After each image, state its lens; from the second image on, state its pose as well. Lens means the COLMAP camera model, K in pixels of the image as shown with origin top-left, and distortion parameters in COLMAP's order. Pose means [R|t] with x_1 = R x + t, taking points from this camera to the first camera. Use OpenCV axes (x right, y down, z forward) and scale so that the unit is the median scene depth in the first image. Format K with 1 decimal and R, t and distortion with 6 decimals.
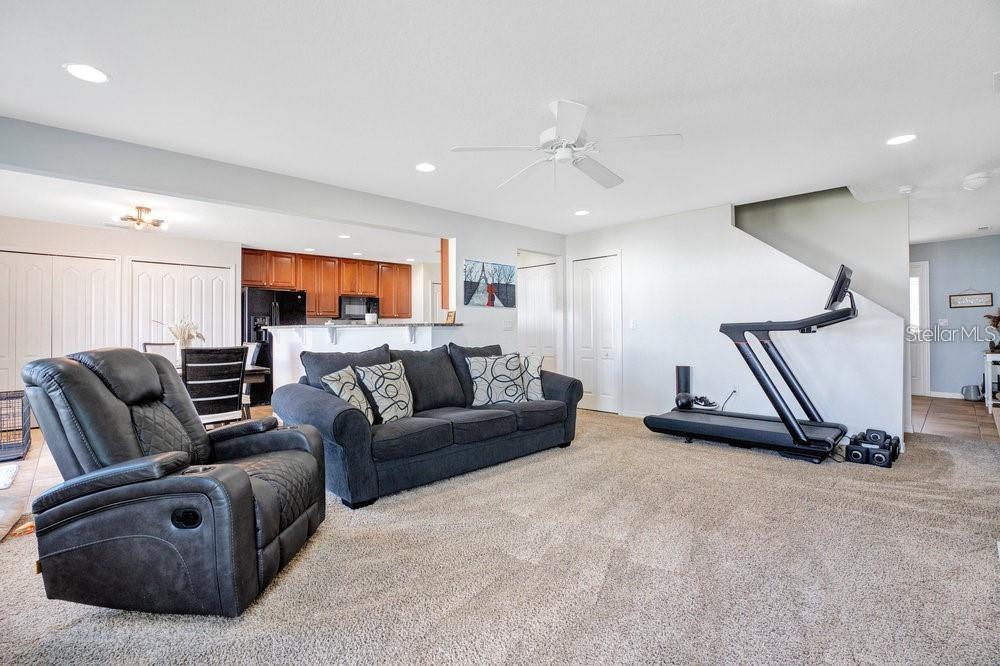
lens RADIAL K [[479.3, 0, 499.9], [0, 479.3, 325.1], [0, 0, 1]] dist [-0.059925, 0.029704]
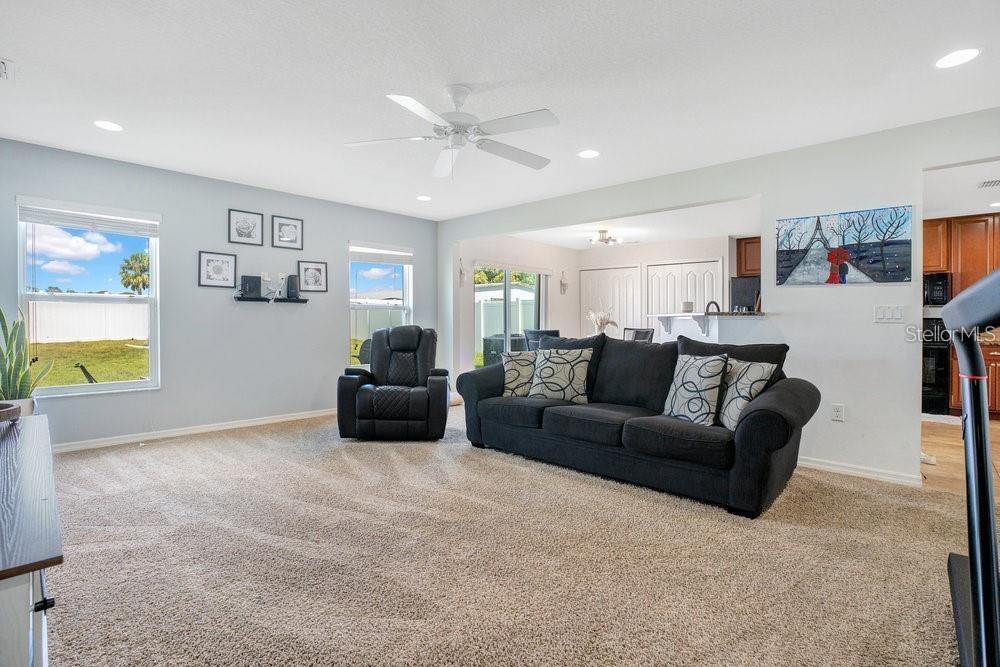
lens RADIAL K [[479.3, 0, 499.9], [0, 479.3, 325.6], [0, 0, 1]] dist [-0.059925, 0.029704]
pose [[0.013284, 0.017547, -0.999758, 0.594316], [0.003586, 0.999839, 0.017596, 0.003335], [0.999905, -0.003819, 0.013219, 0.568363]]
